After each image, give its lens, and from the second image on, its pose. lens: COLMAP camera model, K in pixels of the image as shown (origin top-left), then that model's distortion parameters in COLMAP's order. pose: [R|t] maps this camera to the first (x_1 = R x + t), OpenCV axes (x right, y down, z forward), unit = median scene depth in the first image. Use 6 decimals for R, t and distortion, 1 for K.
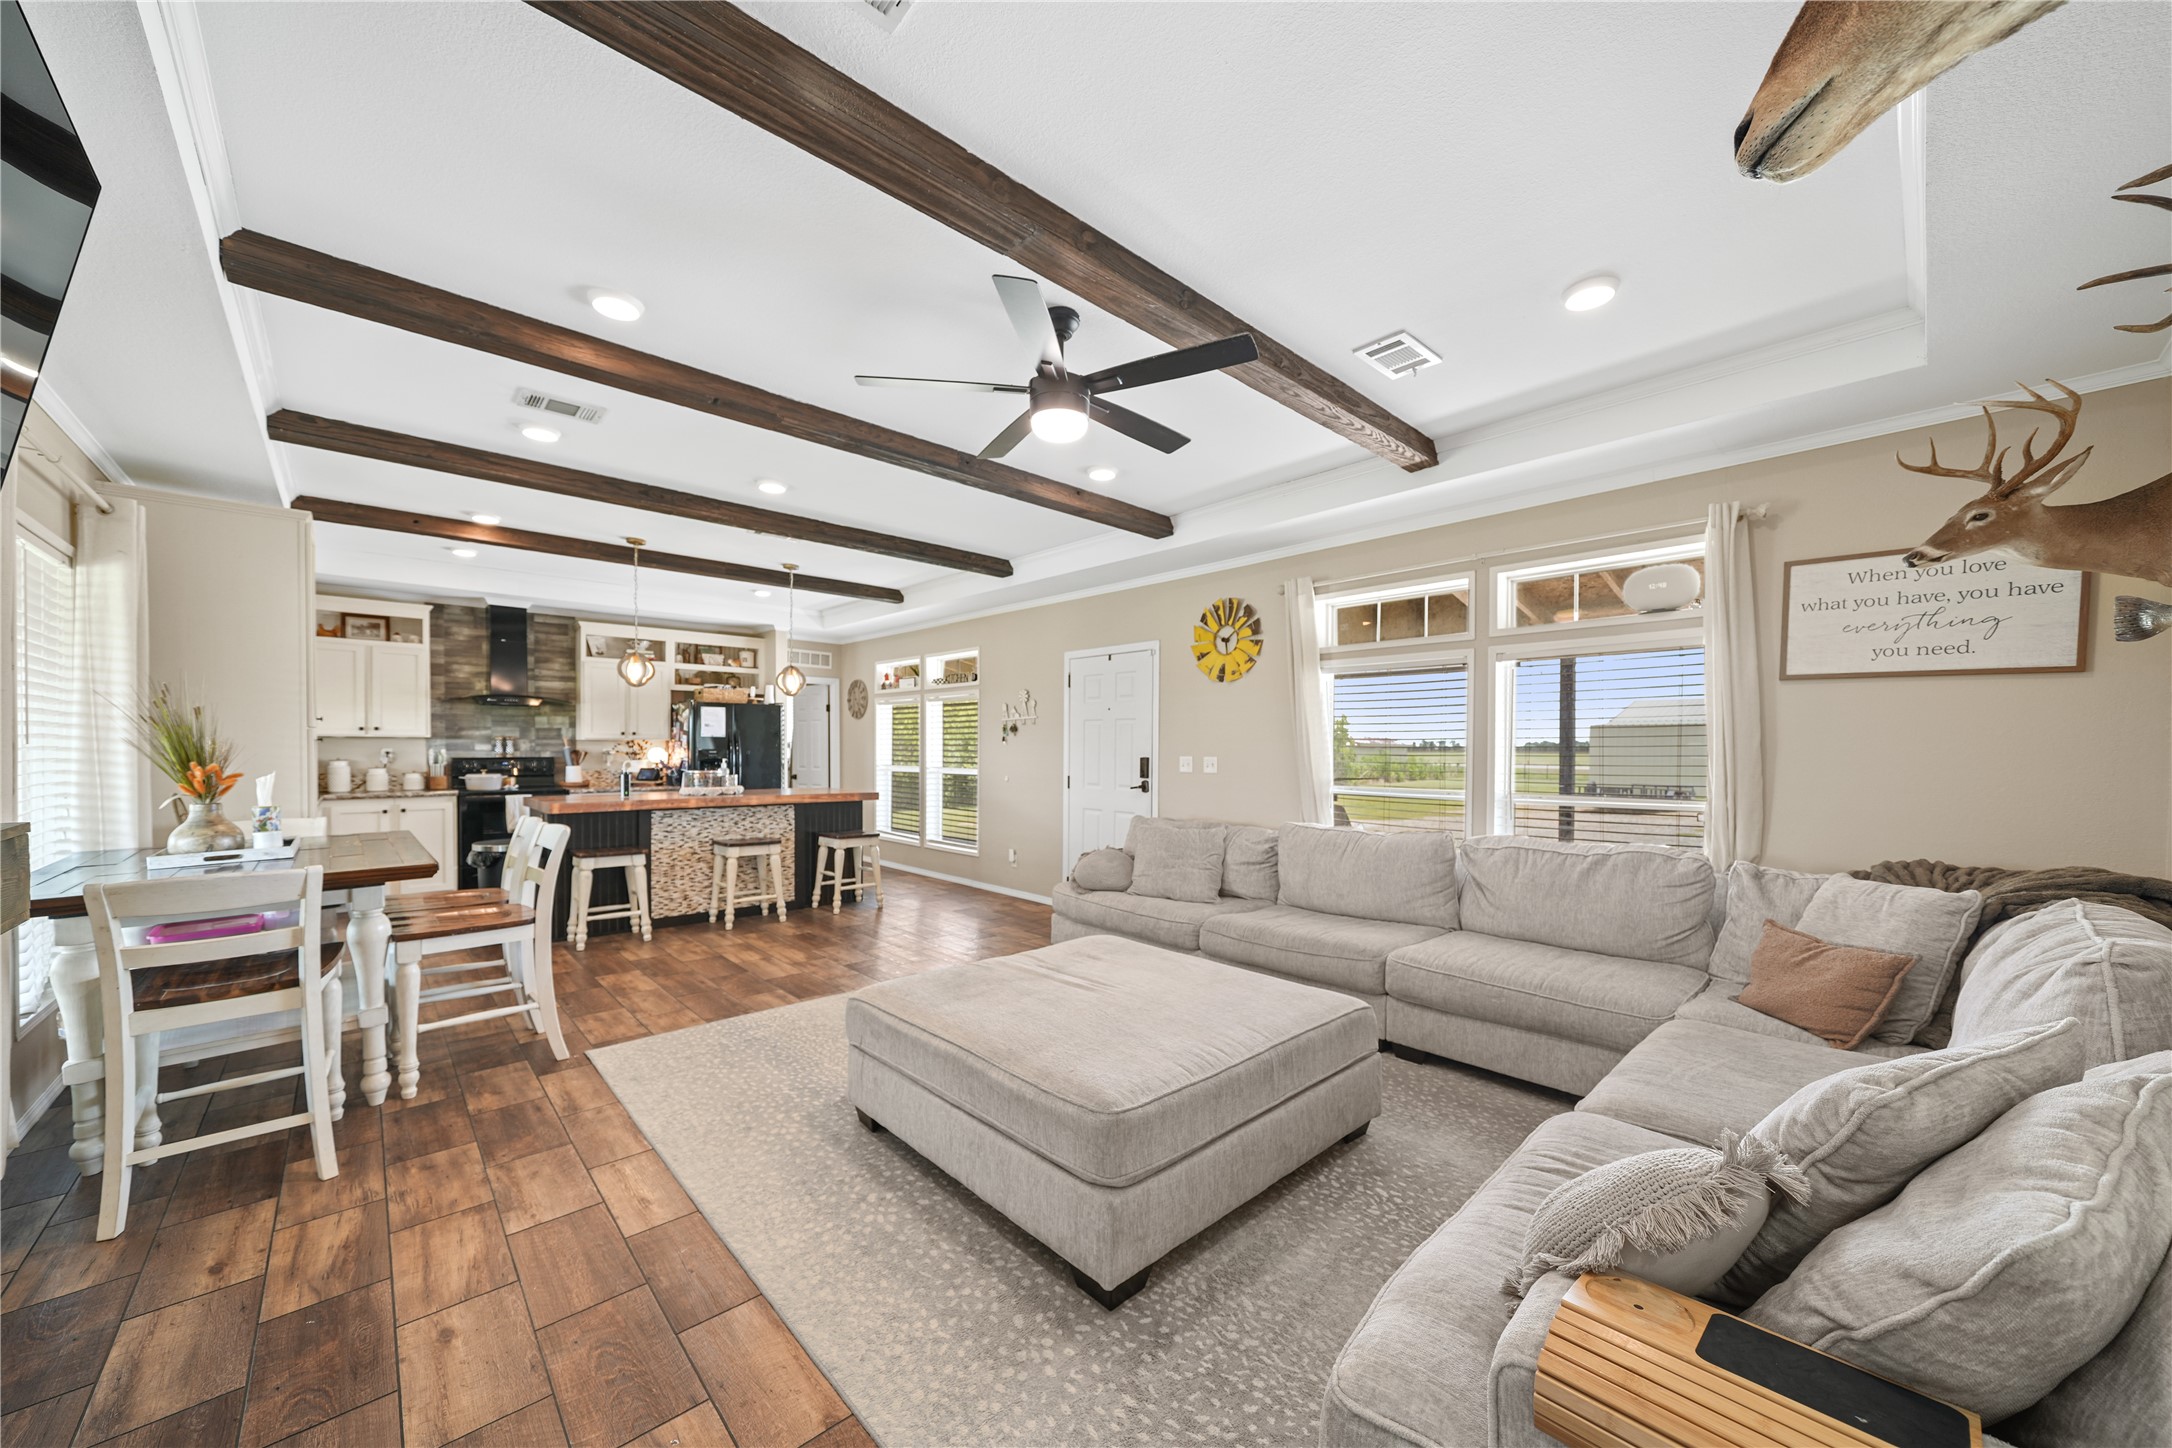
lens RADIAL K [[788.2, 0, 1092.1], [0, 788.2, 762.2], [0, 0, 1]] dist [-0.005891, 0.000351]
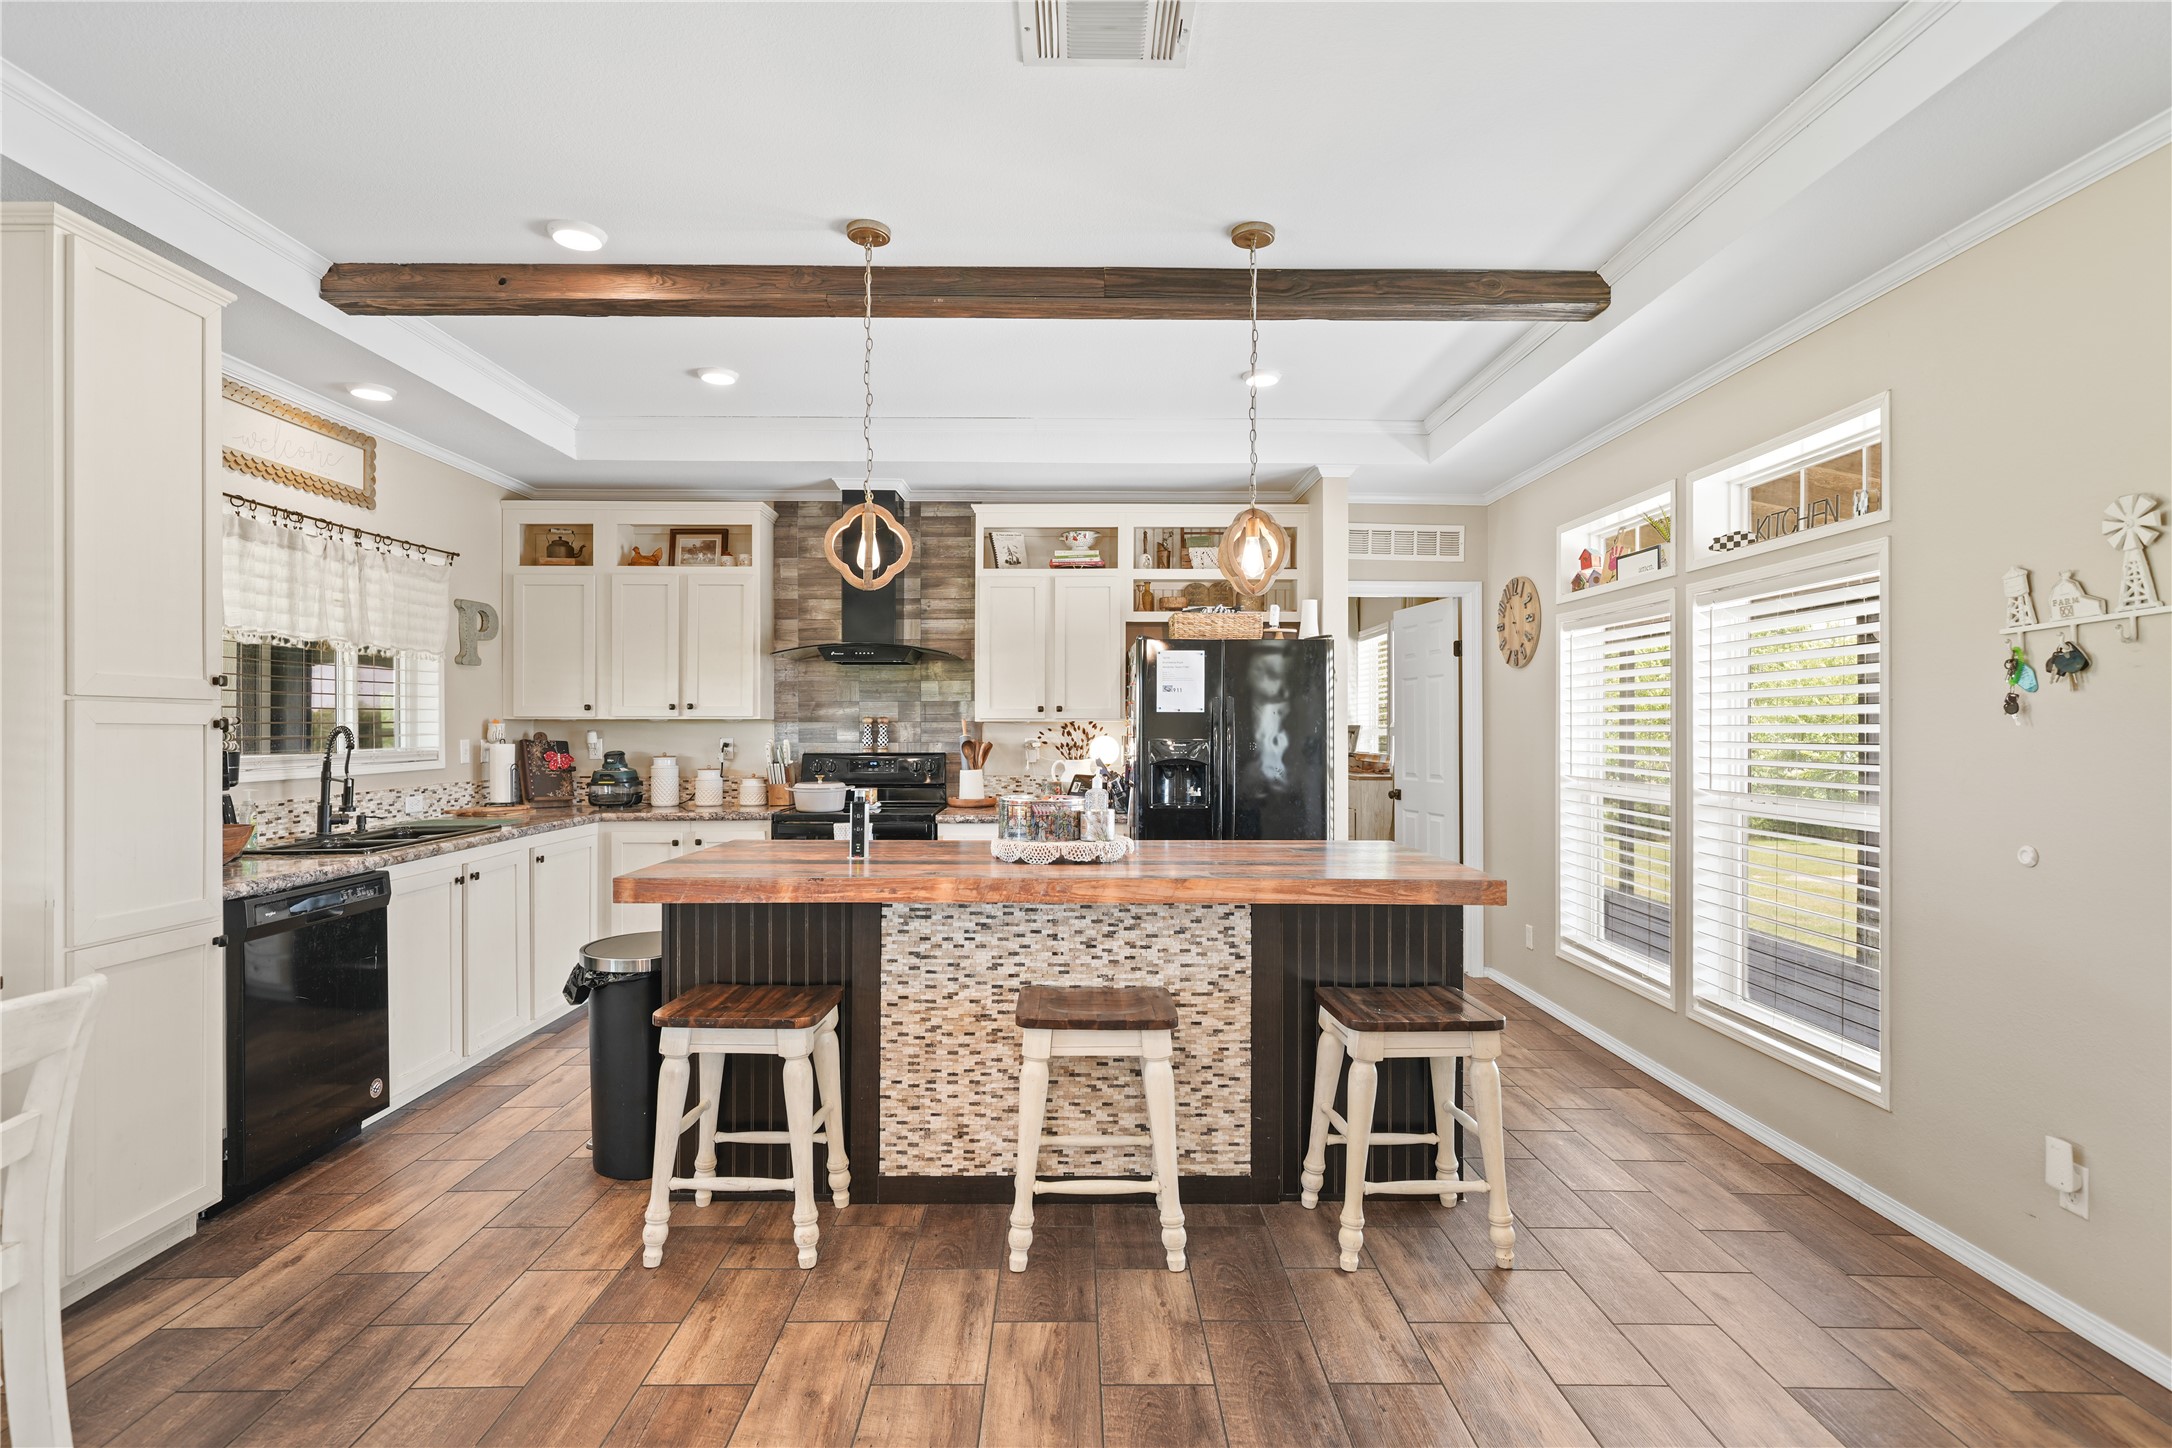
lens RADIAL K [[1065.4, 0, 1084.1], [0, 1065.4, 732.9], [0, 0, 1]] dist [0.000386, 0.000326]
pose [[0.733050, -0.002813, -0.680169, -0.100710], [-0.008929, 0.999865, -0.013758, -0.012099], [0.680116, 0.016159, 0.732926, 0.548588]]
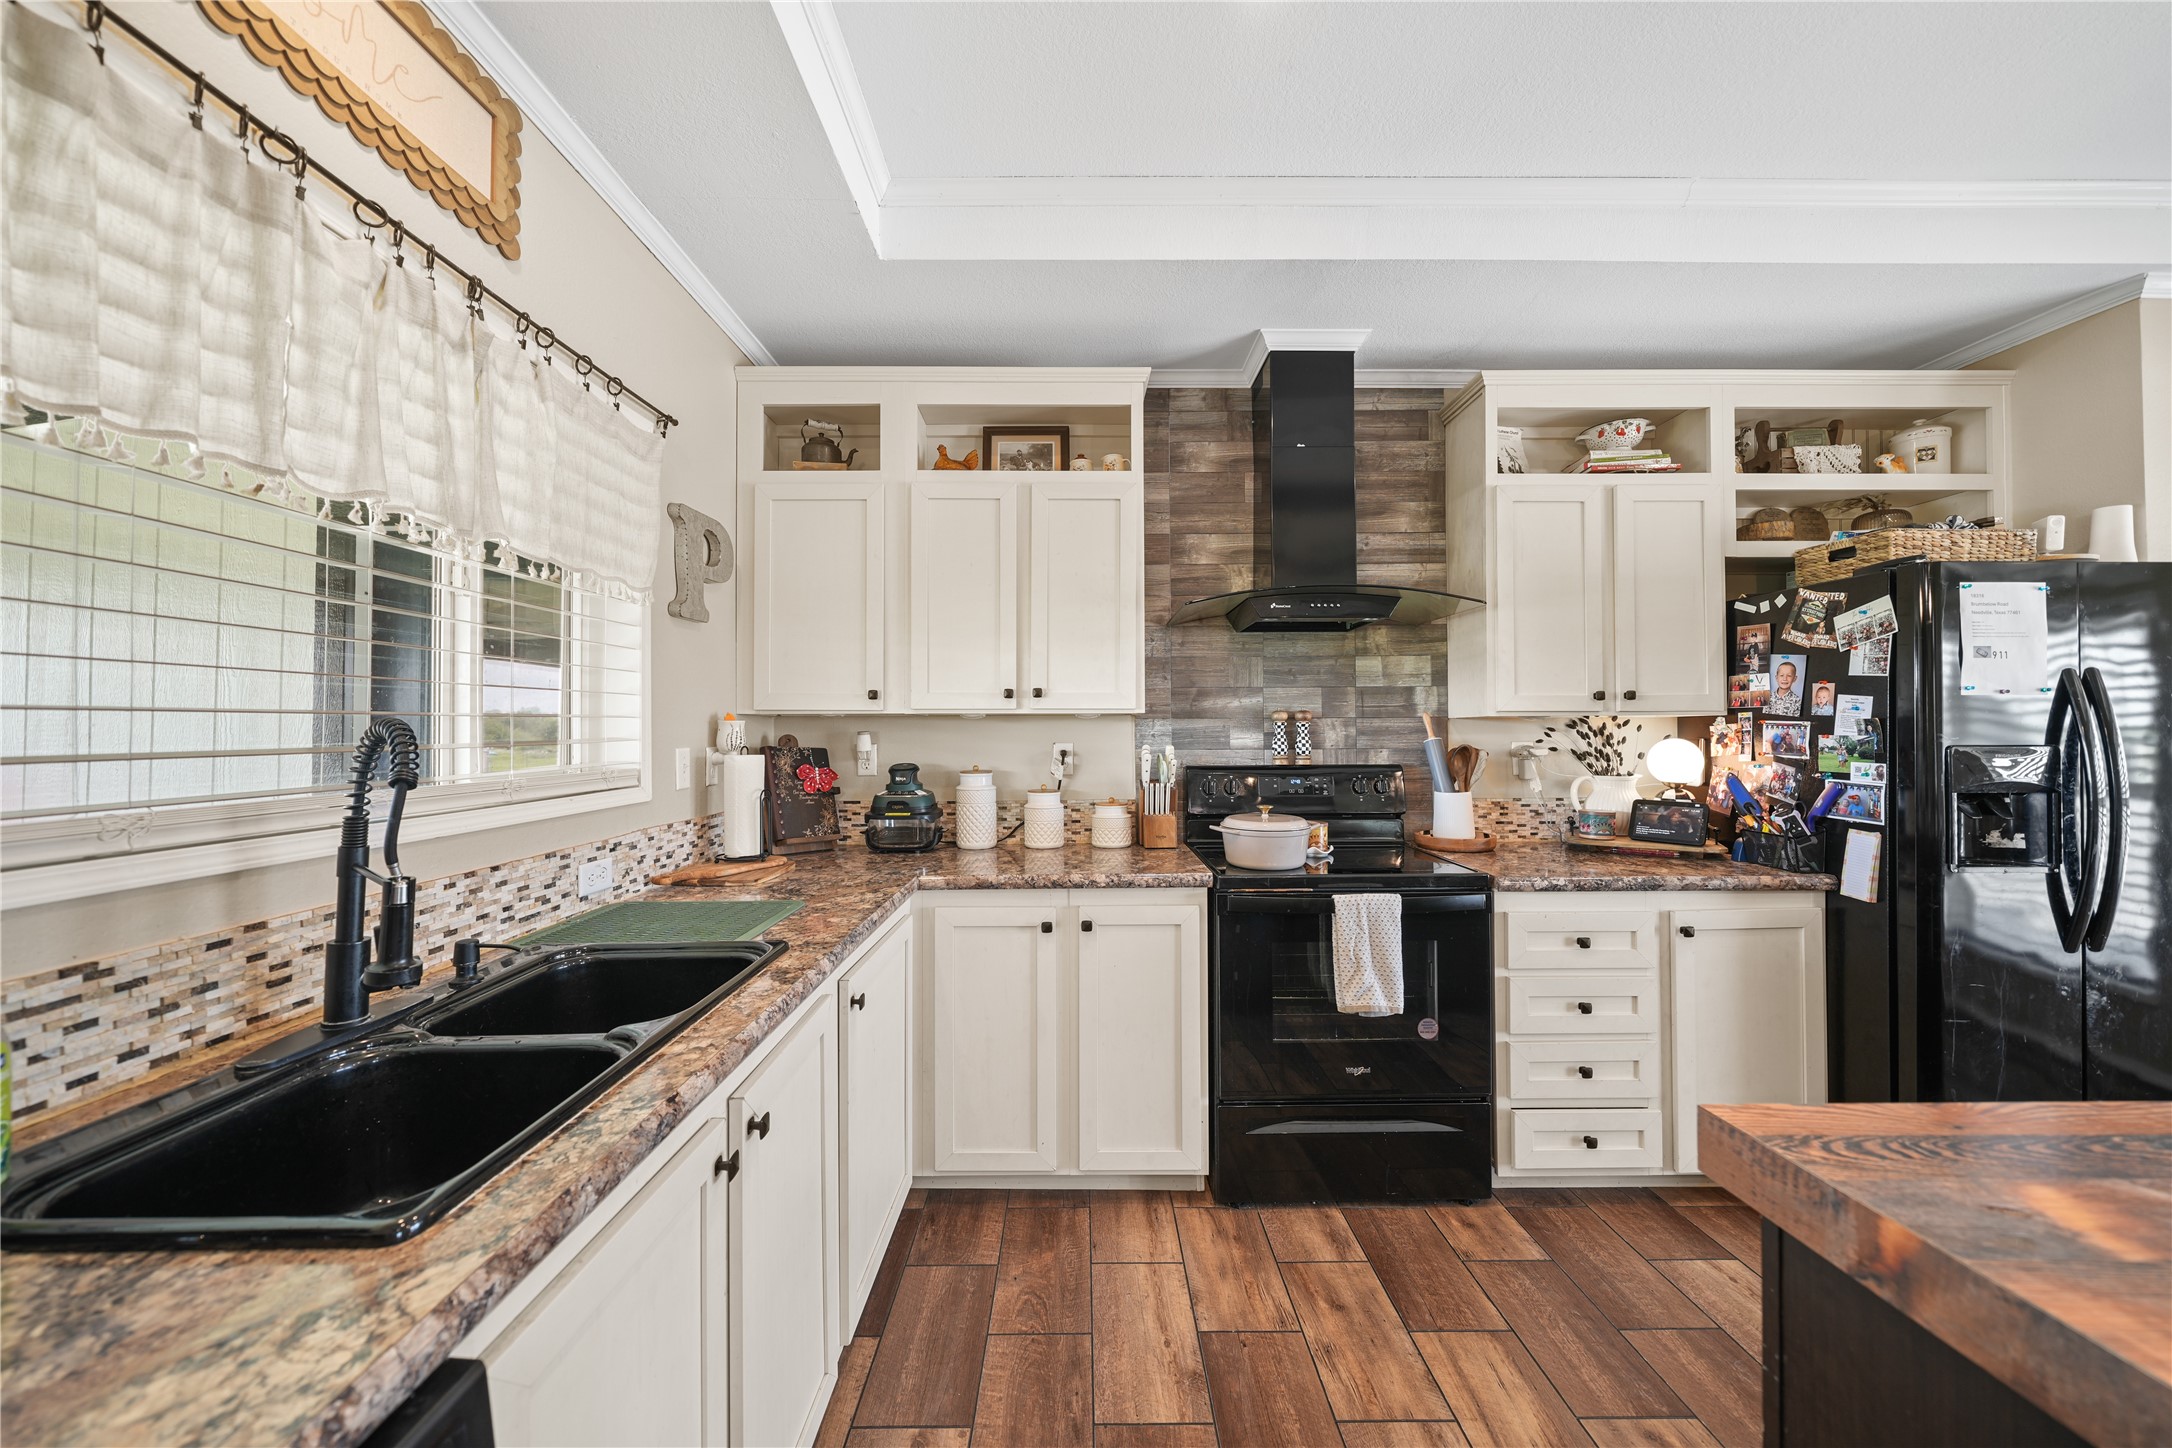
lens RADIAL K [[788.2, 0, 1084.0], [0, 788.2, 723.4], [0, 0, 1]] dist [-0.005891, 0.000351]
pose [[0.729596, -0.014652, -0.683722, -0.582570], [-0.005982, 0.999595, -0.027805, -0.015961], [0.683853, 0.024376, 0.729213, 0.677206]]
